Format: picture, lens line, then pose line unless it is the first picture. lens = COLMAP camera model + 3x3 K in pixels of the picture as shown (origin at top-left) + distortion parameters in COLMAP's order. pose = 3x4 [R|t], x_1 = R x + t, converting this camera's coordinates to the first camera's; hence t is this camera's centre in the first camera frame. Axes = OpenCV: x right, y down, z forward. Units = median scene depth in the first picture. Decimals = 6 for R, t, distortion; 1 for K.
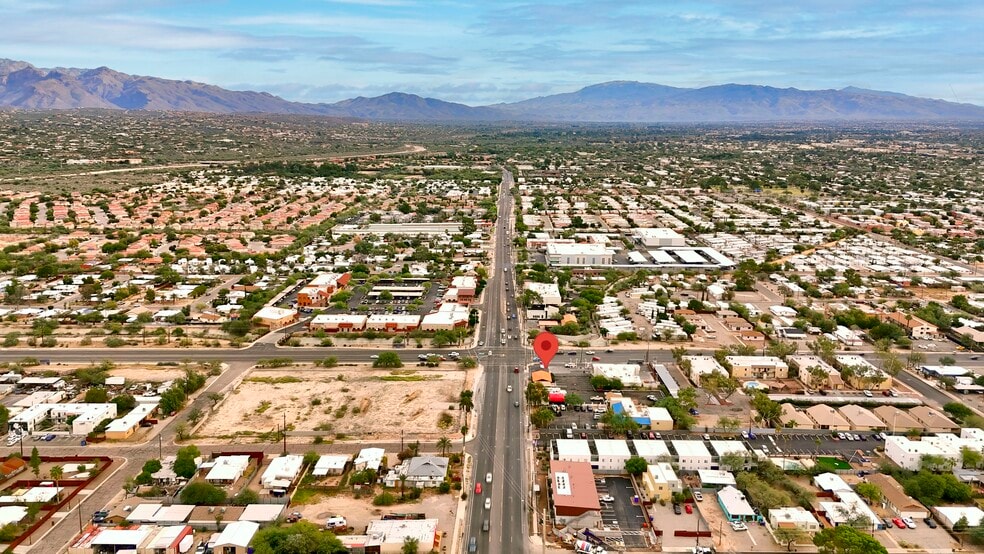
lens RADIAL K [[745.1, 0, 478.4], [0, 745.1, 271.0], [0, 0, 1]] dist [0.086310, -0.073504]
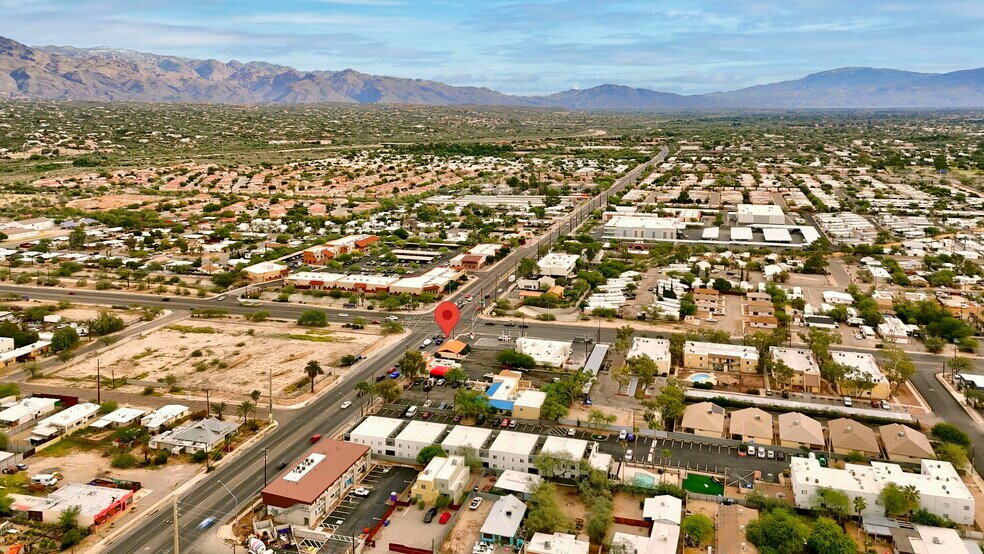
lens RADIAL K [[702.6, 0, 471.5], [0, 702.6, 246.8], [0, 0, 1]] dist [0.068940, -0.049147]
pose [[0.960856, 0.040050, -0.274140, 0.277016], [-0.041705, 0.999130, -0.000210, 0.016808], [0.273893, 0.011635, 0.961690, 0.160344]]
